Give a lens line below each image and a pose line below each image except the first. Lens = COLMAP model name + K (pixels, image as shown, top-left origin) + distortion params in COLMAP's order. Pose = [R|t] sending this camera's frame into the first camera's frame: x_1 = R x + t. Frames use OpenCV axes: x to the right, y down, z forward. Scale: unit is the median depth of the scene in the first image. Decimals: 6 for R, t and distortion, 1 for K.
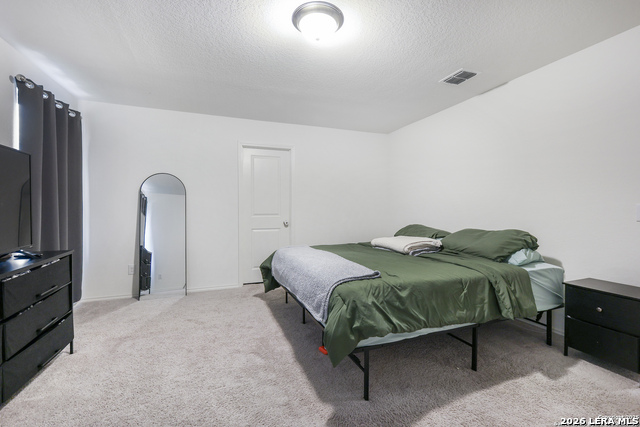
lens RADIAL K [[289.2, 0, 320.8], [0, 289.2, 212.0], [0, 0, 1]] dist [0.000078, 0.000056]
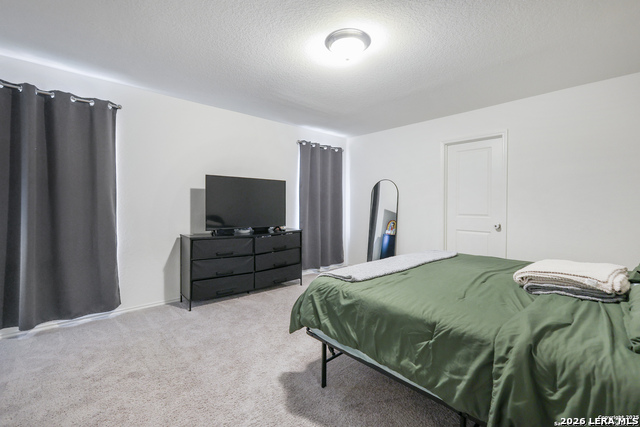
lens RADIAL K [[289.2, 0, 319.4], [0, 289.2, 208.7], [0, 0, 1]] dist [0.000078, 0.000056]
pose [[0.343423, 0.017442, -0.939019, 1.010230], [-0.013120, 0.999819, 0.013773, -0.034828], [0.939089, 0.007590, 0.343590, 0.518918]]
